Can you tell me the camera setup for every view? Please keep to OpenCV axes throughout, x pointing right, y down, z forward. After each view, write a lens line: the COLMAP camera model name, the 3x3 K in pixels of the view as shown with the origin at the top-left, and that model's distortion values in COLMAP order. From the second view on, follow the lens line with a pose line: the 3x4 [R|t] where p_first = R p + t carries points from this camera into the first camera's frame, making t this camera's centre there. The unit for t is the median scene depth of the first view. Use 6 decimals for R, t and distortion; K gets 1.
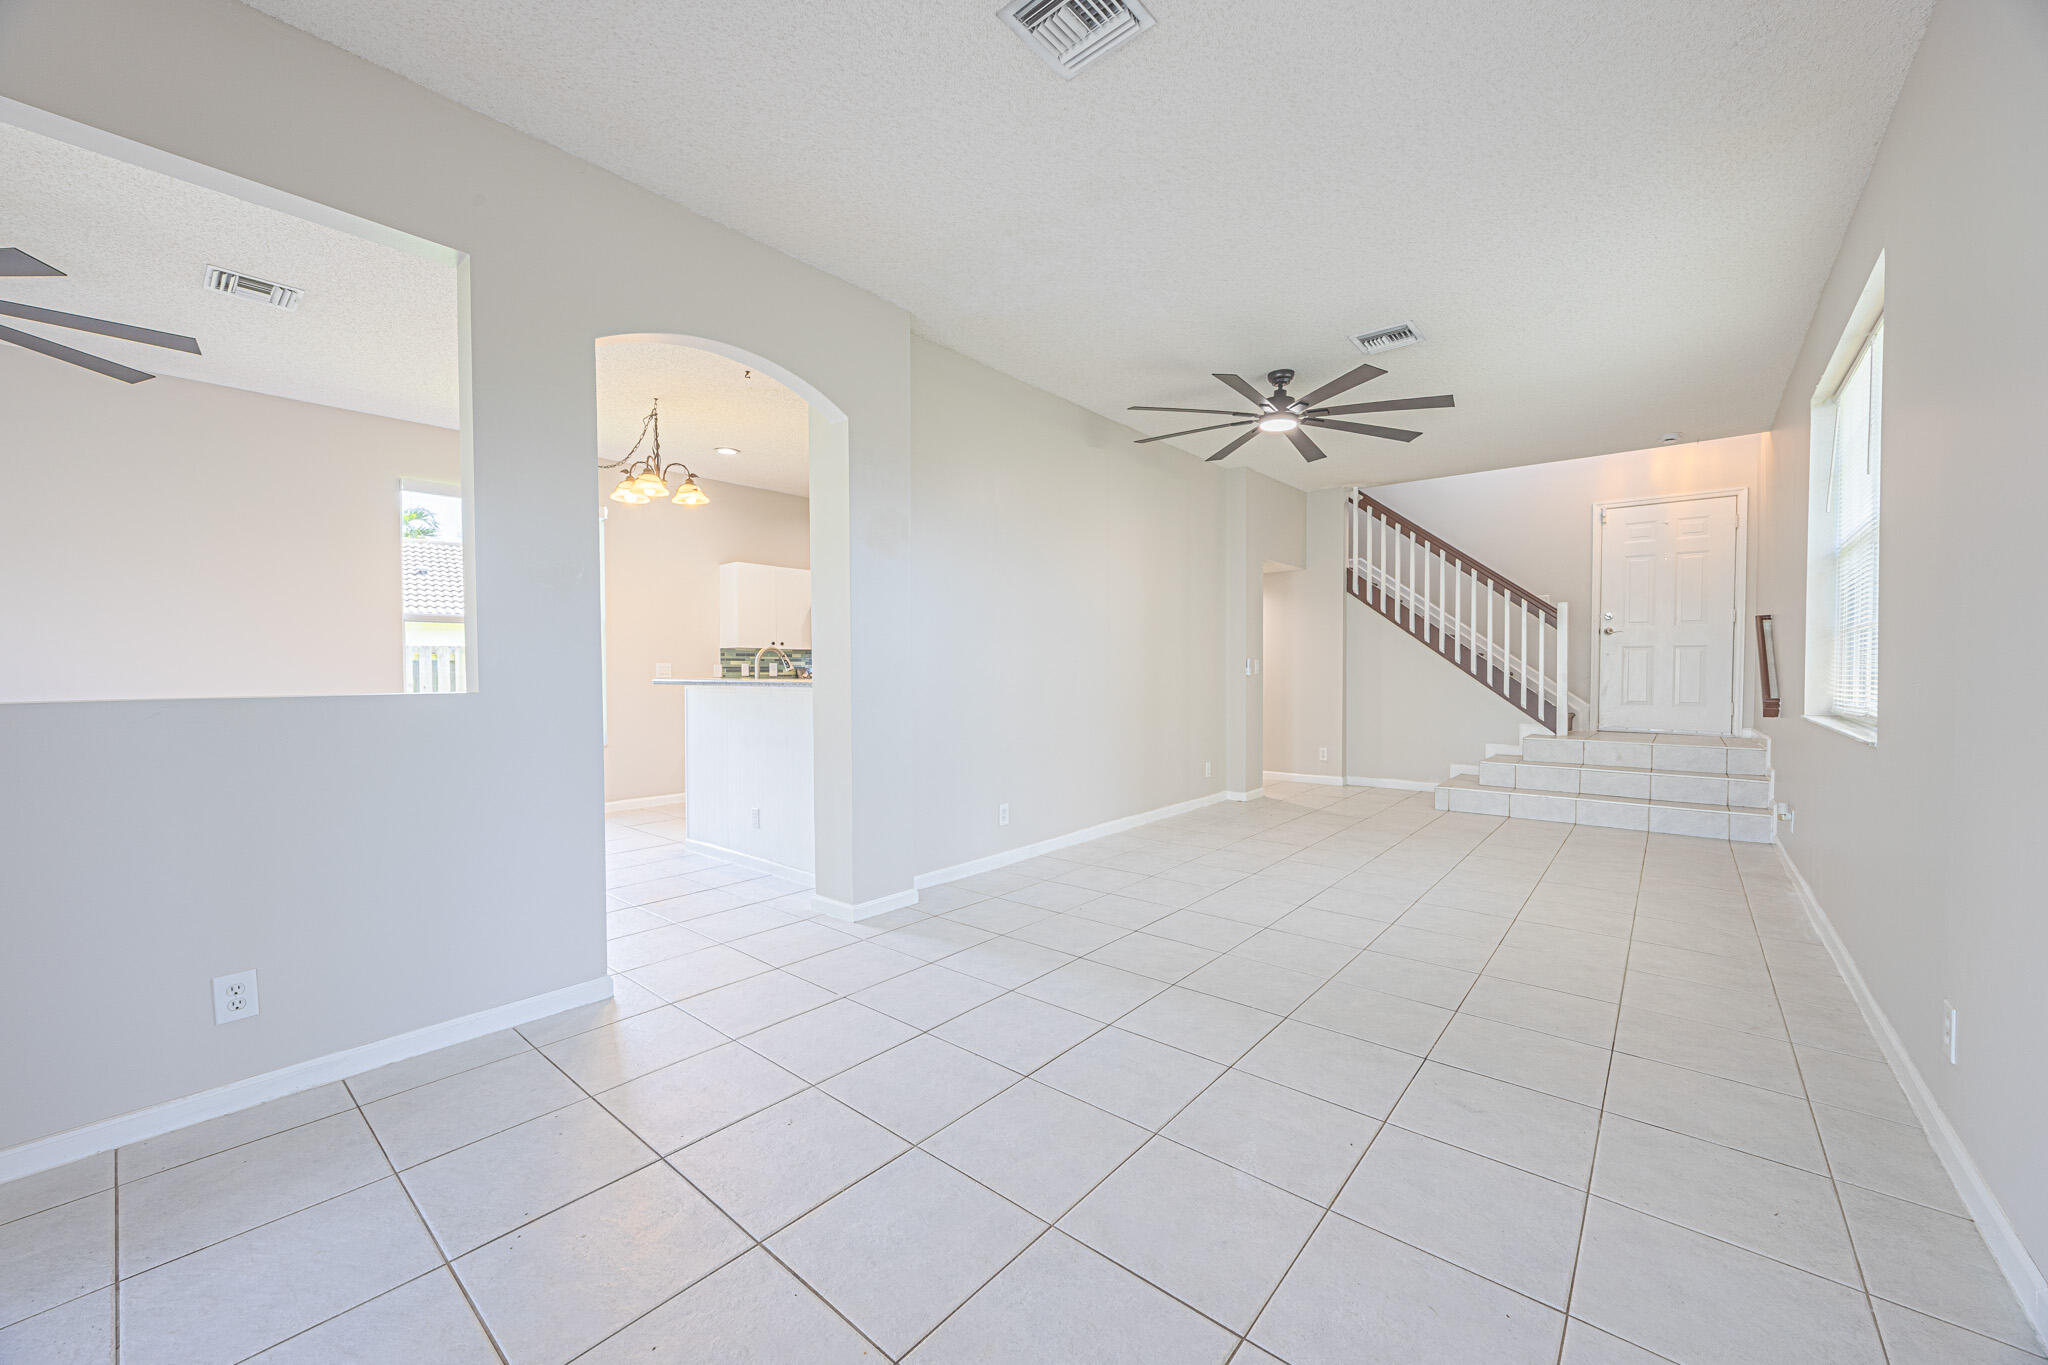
lens RADIAL K [[777.8, 0, 1027.3], [0, 777.8, 687.7], [0, 0, 1]] dist [0.000878, -0.000025]
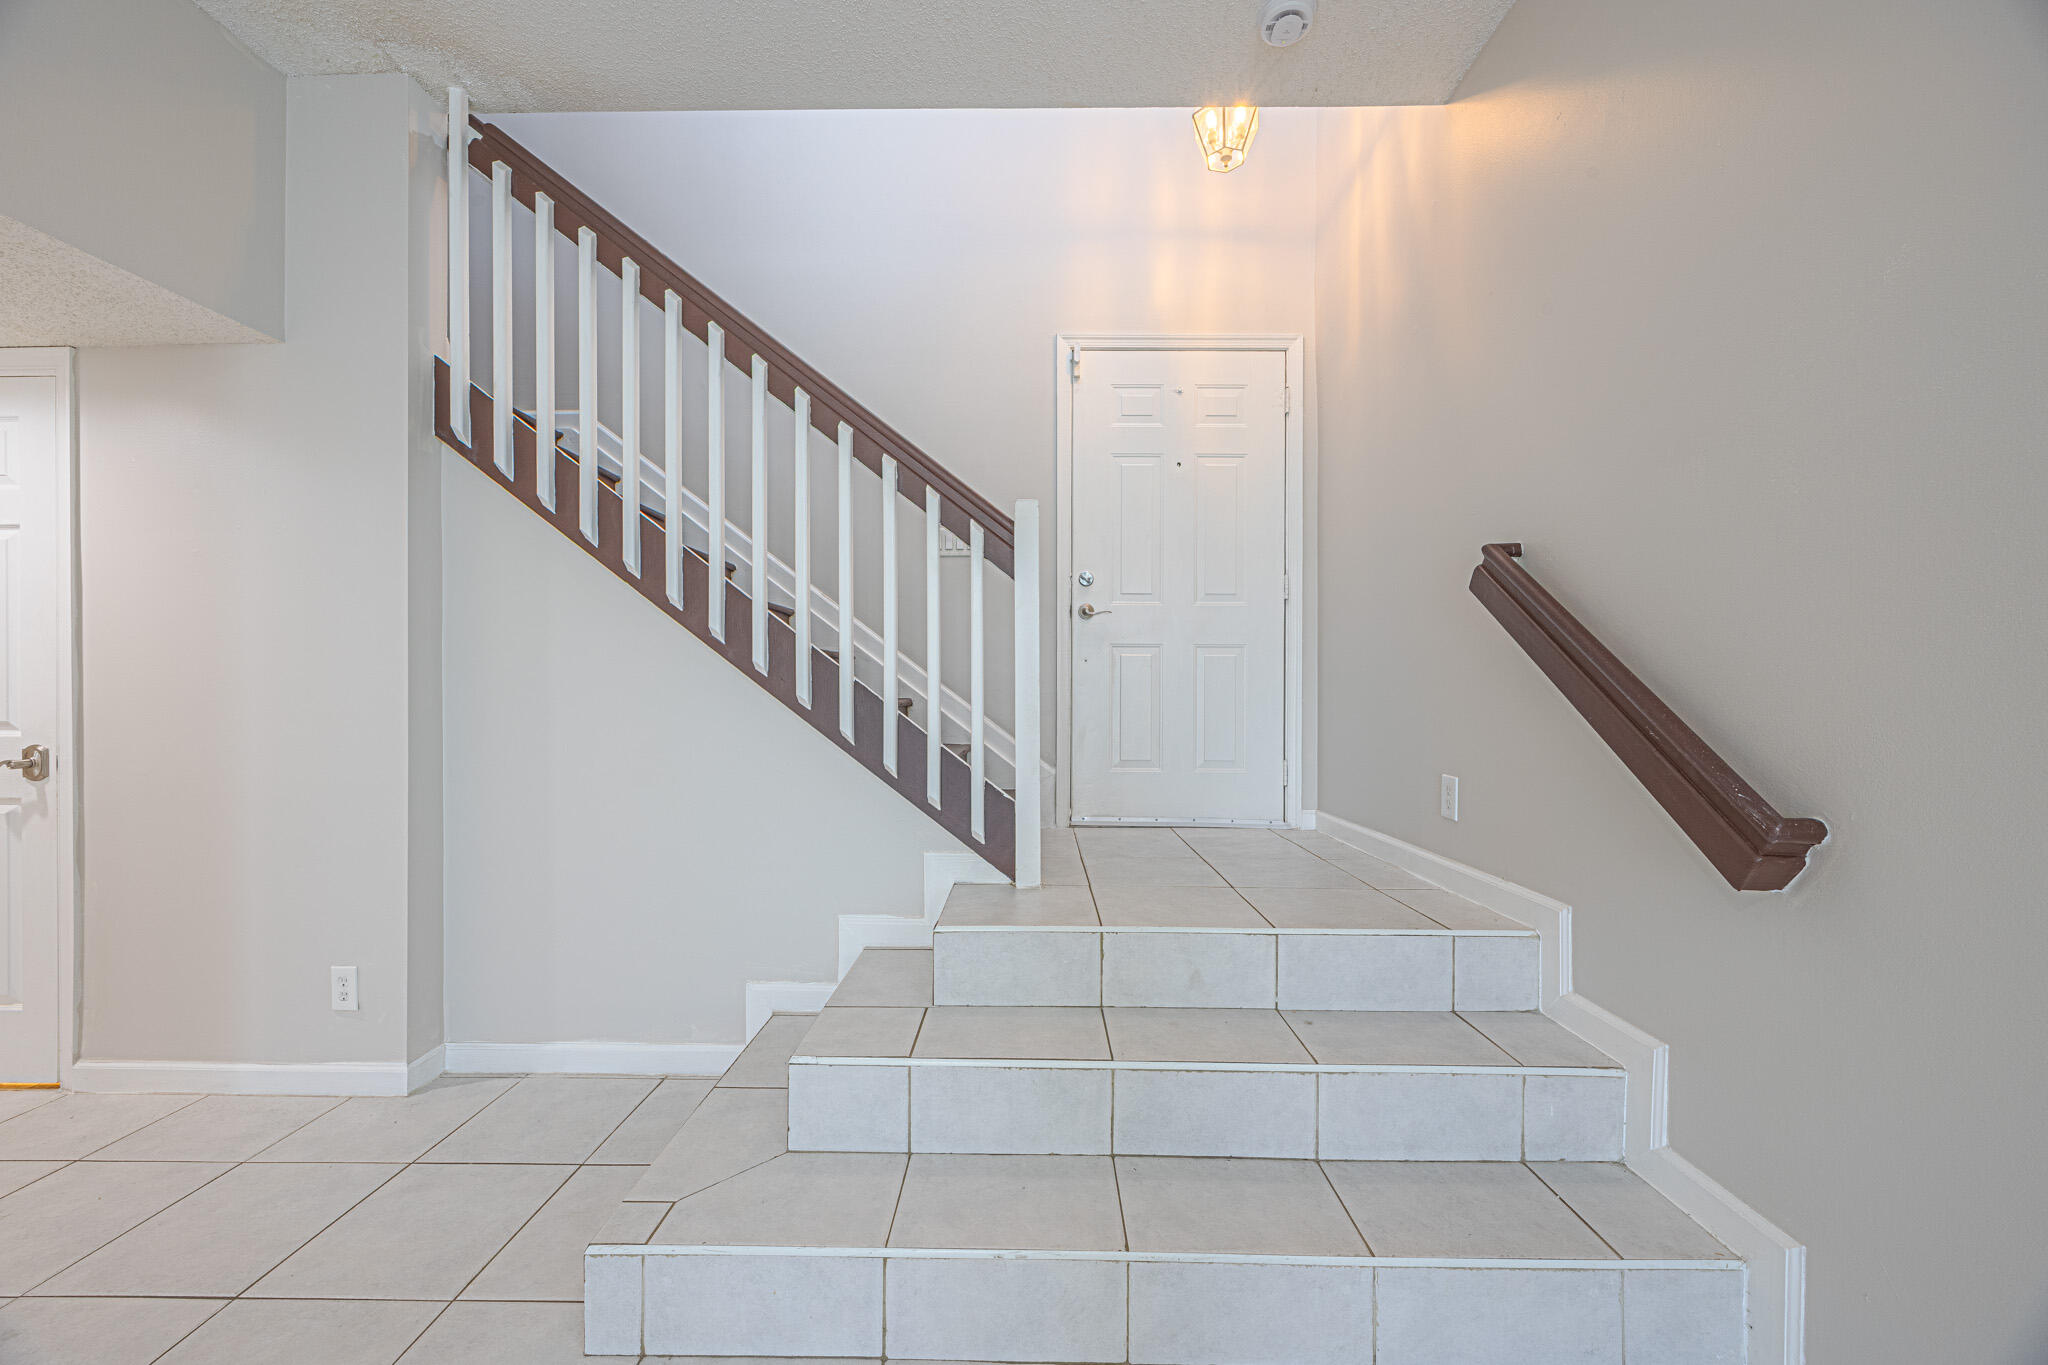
lens RADIAL K [[777.8, 0, 1027.3], [0, 777.8, 687.7], [0, 0, 1]] dist [0.000878, -0.000025]
pose [[0.772876, 0.003171, 0.634549, 0.436478], [0.012496, 0.999718, -0.020216, -0.018225], [-0.634434, 0.023554, 0.772618, 0.683660]]
